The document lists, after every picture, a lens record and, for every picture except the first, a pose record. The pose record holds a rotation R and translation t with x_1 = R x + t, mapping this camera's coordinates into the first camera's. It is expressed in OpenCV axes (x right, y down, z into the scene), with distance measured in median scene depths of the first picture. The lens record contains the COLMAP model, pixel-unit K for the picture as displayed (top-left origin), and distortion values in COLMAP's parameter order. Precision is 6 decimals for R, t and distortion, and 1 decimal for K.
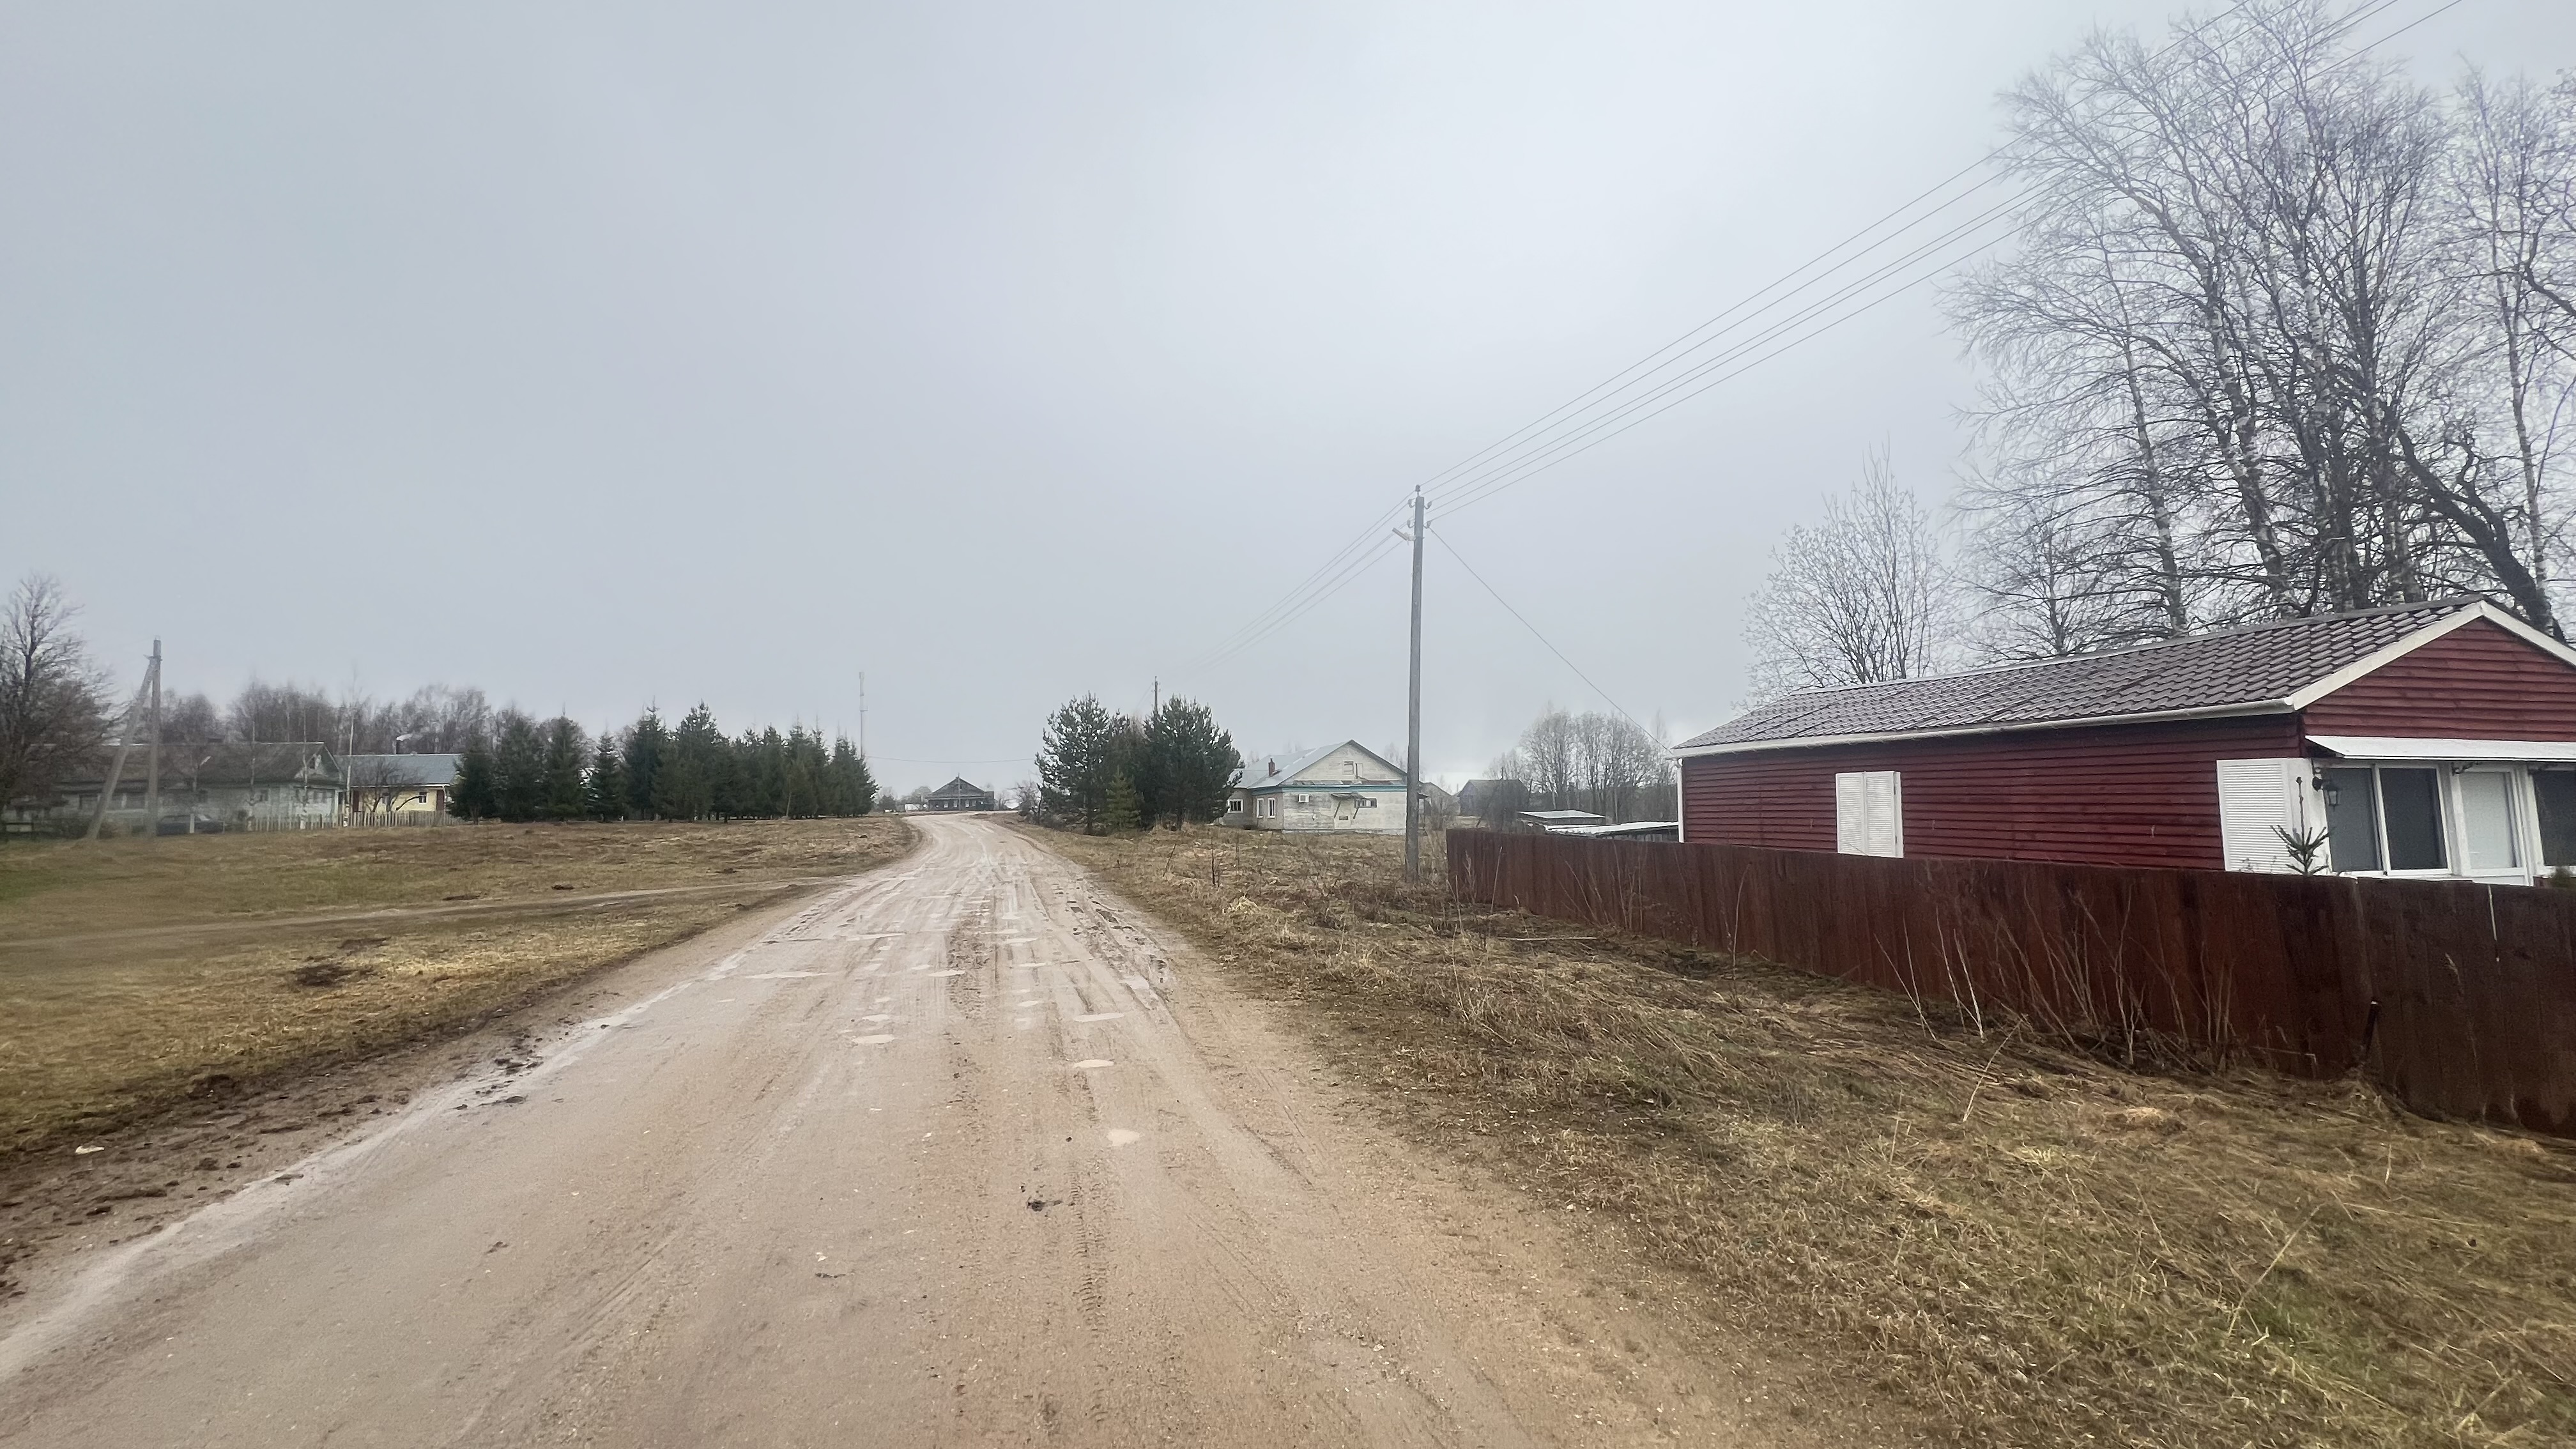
lens RADIAL K [[1025.8, 0, 1297.1], [0, 1025.8, 729.8], [0, 0, 1]] dist [-0.000832, 0.000064]
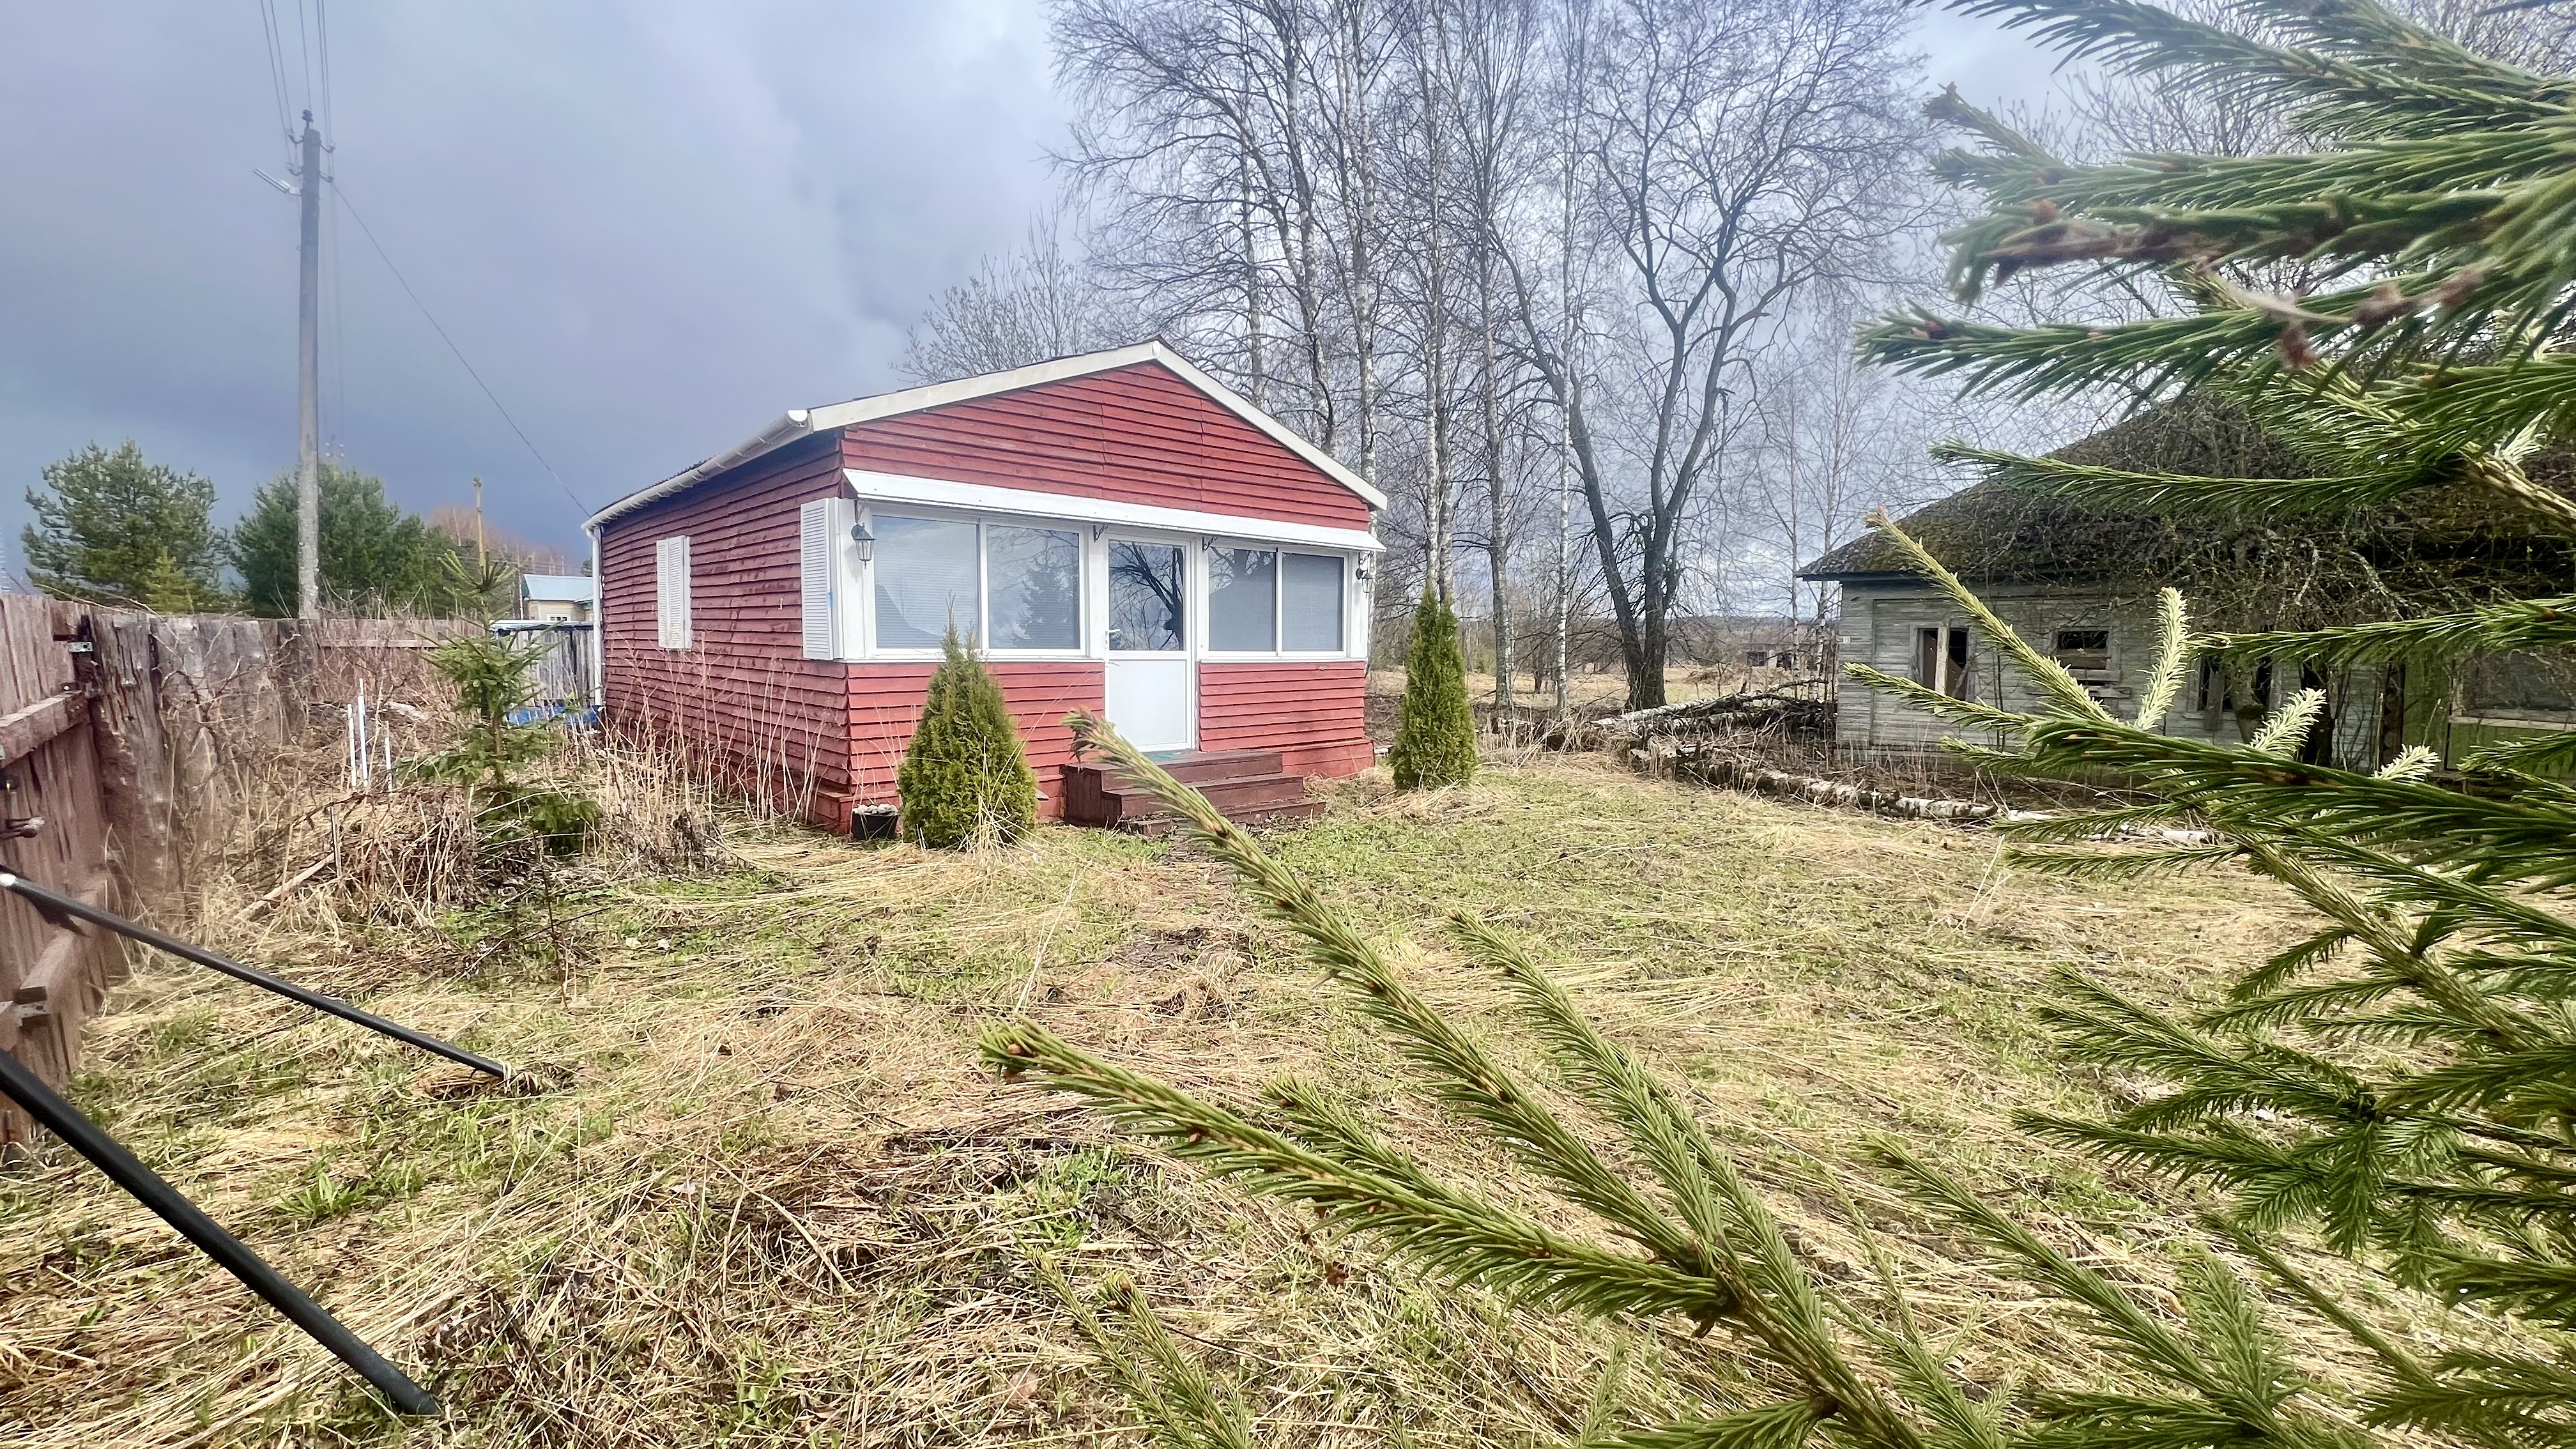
lens RADIAL K [[1025.8, 0, 1291.7], [0, 1025.8, 729.6], [0, 0, 1]] dist [-0.000832, 0.000064]
pose [[0.893461, -0.021022, 0.448649, 0.855813], [-0.051317, 0.987584, 0.148471, 0.061430], [-0.446200, -0.155676, 0.881289, 0.138956]]
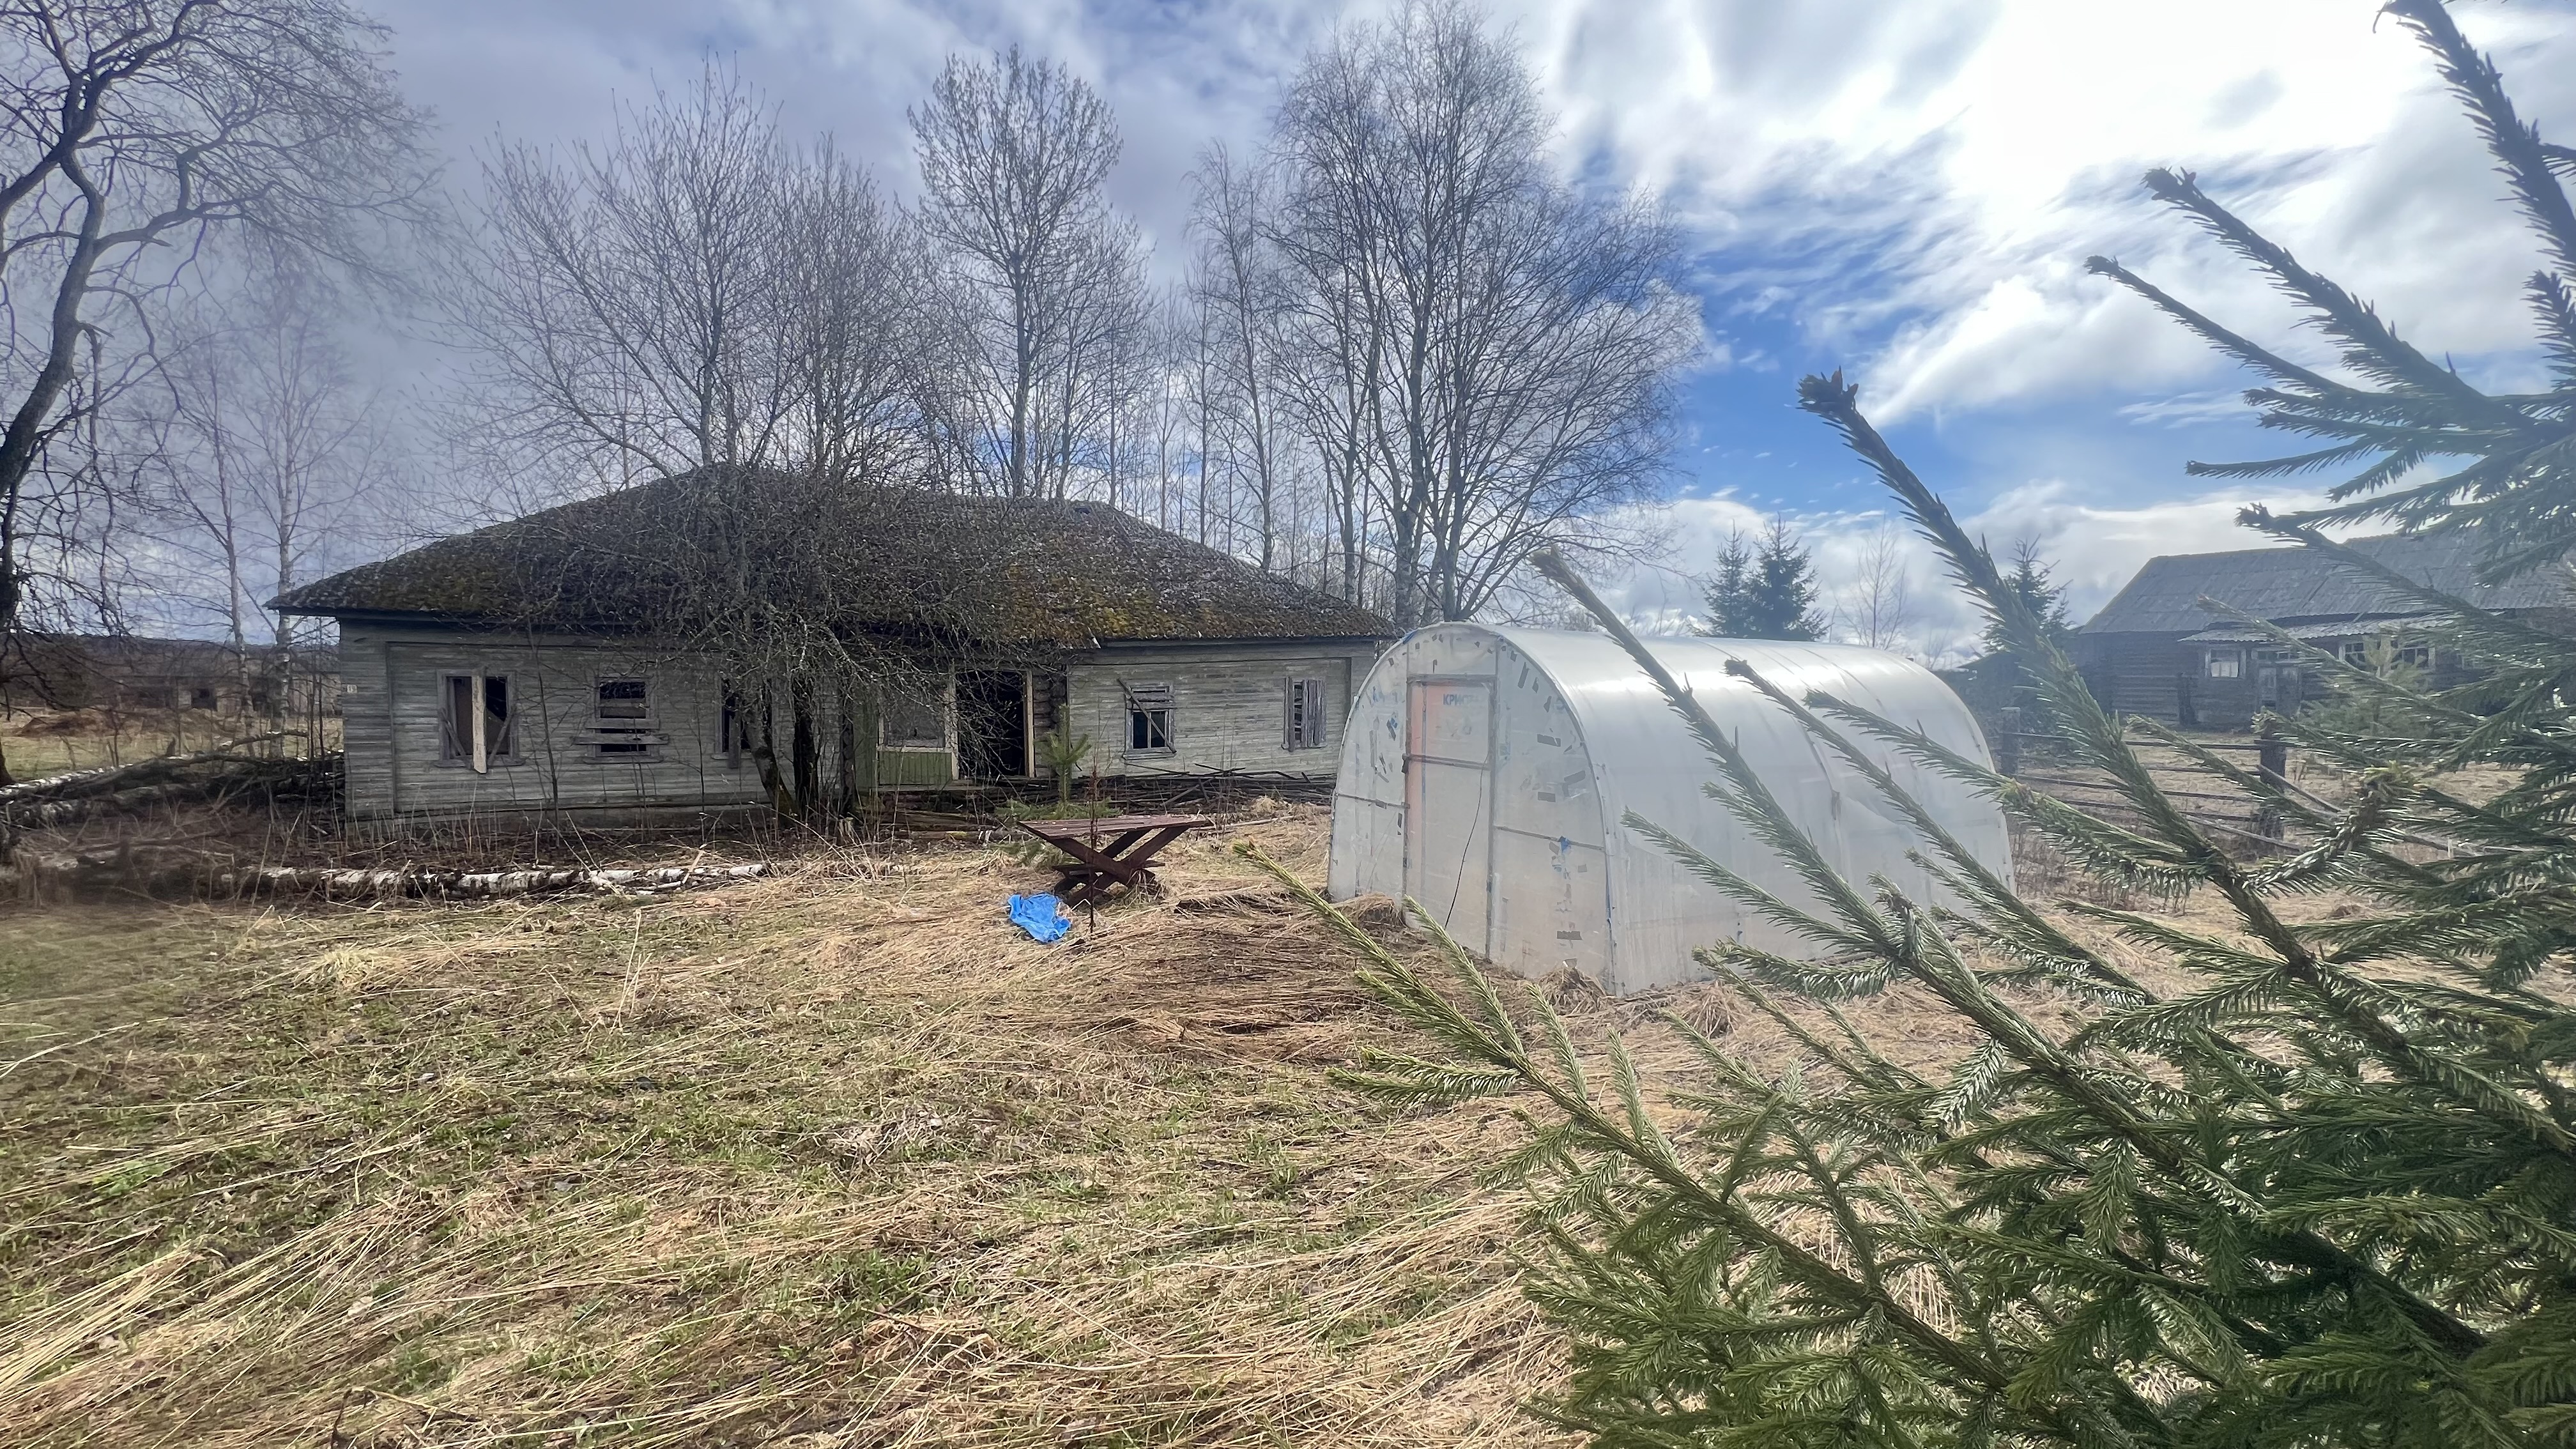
lens RADIAL K [[1025.8, 0, 1289.0], [0, 1025.8, 725.6], [0, 0, 1]] dist [-0.000832, 0.000064]
pose [[-0.156957, -0.025015, 0.987289, 0.858235], [-0.086801, 0.996160, 0.011441, 0.044663], [-0.983784, -0.083902, -0.158525, 0.199629]]
